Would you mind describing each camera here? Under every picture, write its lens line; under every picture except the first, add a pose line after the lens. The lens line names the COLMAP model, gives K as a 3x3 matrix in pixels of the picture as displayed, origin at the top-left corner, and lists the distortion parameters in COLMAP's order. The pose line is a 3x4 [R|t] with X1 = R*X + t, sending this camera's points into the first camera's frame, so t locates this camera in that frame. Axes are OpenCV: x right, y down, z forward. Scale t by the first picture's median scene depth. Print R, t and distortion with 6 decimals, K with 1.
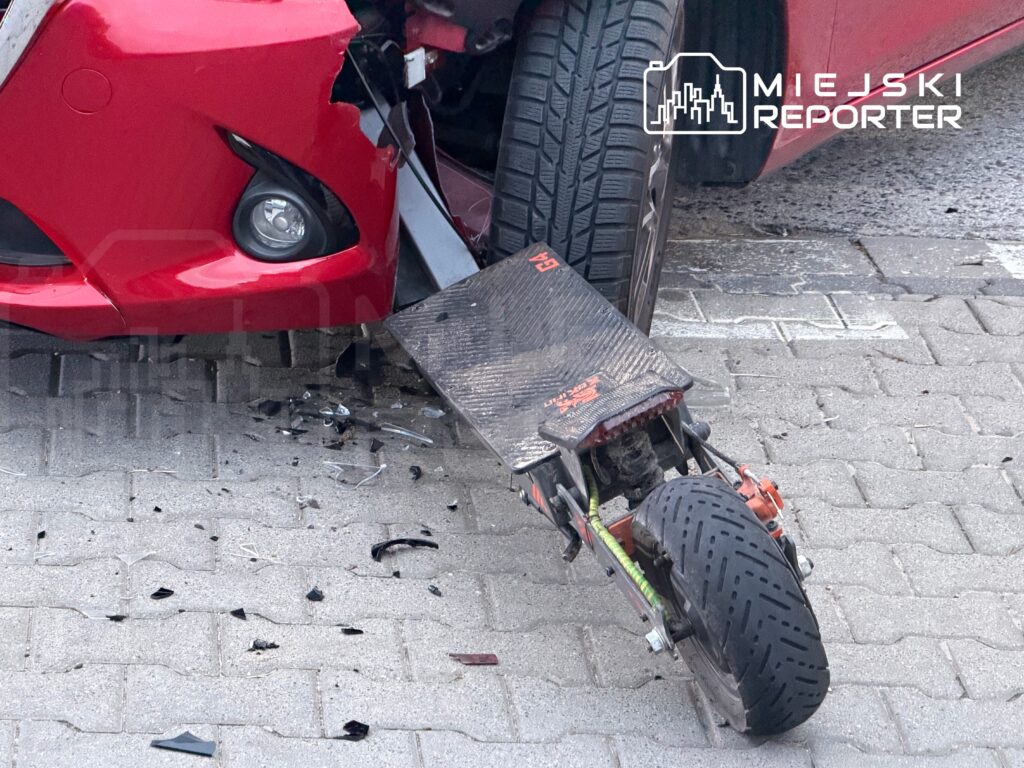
lens RADIAL K [[3303.6, 0, 512.0], [0, 3303.6, 384.0], [0, 0, 1]] dist [0.257581, -1.268133]
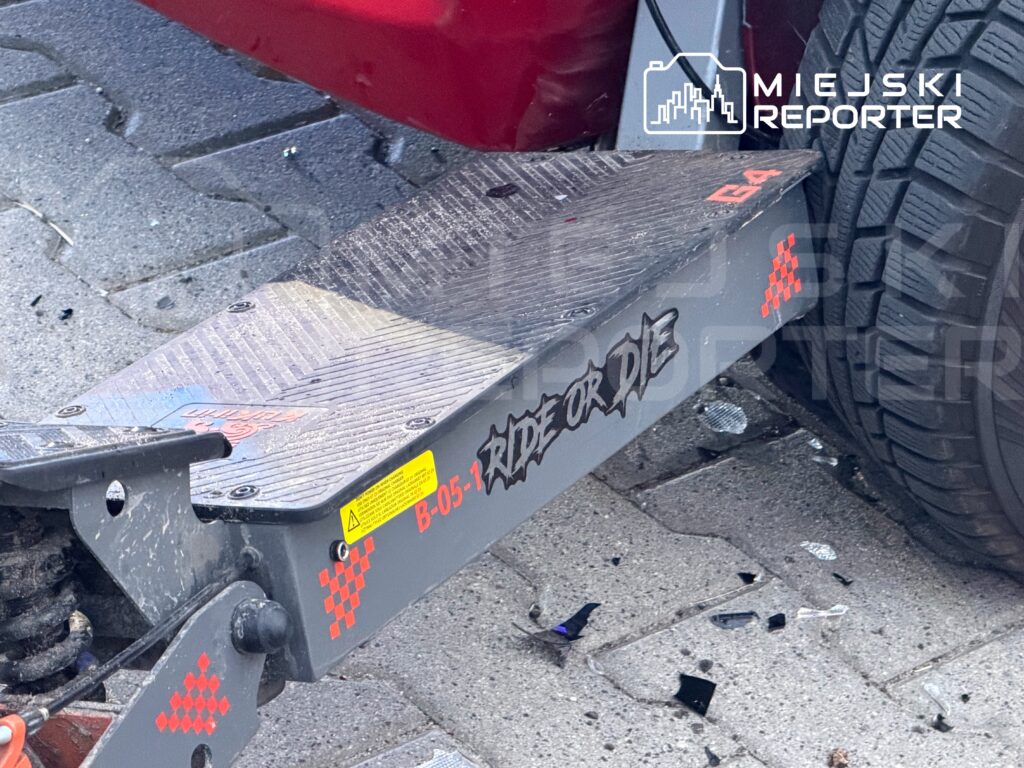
lens RADIAL K [[4429.7, 0, 512.0], [0, 4429.7, 384.0], [0, 0, 1]] dist [0.160302, 6.912676]
pose [[0.652008, 0.460675, -0.602216, 0.350246], [-0.412308, 0.881979, 0.228287, -0.133533], [0.636308, 0.099454, 0.764997, 0.532855]]
